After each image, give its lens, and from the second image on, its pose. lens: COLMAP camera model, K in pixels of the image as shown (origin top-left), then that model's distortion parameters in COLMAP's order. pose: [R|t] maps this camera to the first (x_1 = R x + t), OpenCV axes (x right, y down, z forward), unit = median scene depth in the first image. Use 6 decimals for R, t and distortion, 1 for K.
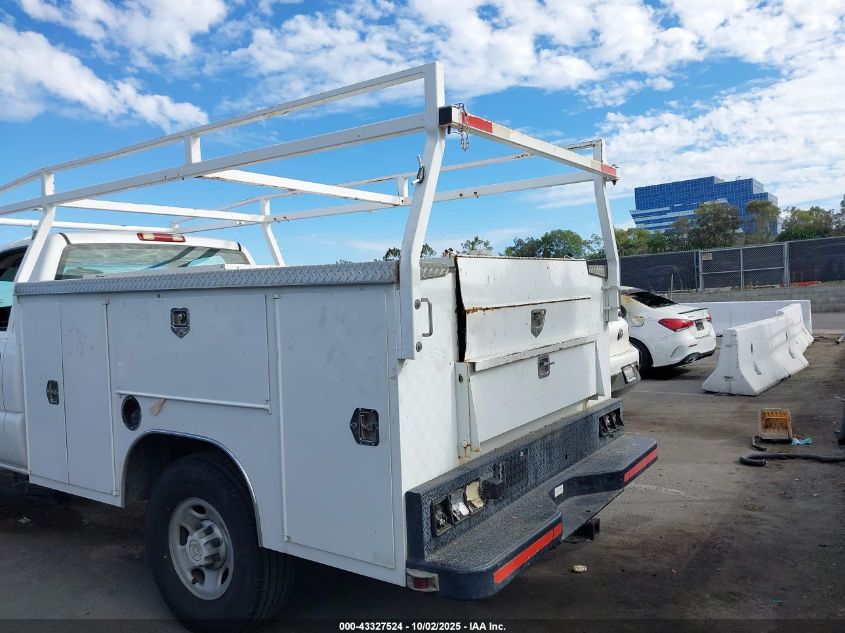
lens RADIAL K [[677.5, 0, 422.5], [0, 677.5, 316.5], [0, 0, 1]] dist [-0.008559, 0.000424]
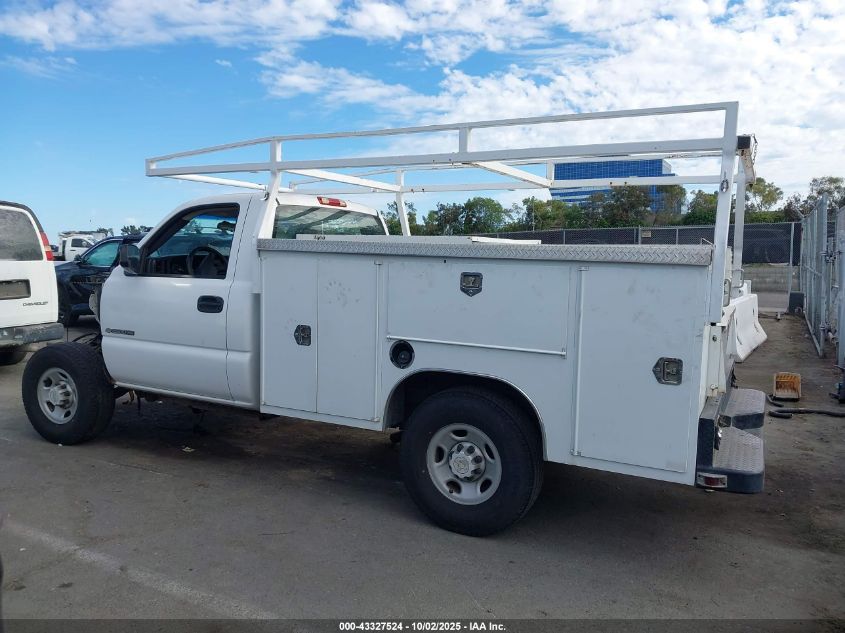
lens RADIAL K [[668.3, 0, 422.5], [0, 668.3, 316.5], [0, 0, 1]] dist [0.098549, -0.182351]
pose [[0.990110, 0.043348, 0.133429, -0.459803], [-0.051214, 0.997111, 0.056094, 0.003021], [-0.130612, -0.062373, 0.989470, -0.163021]]
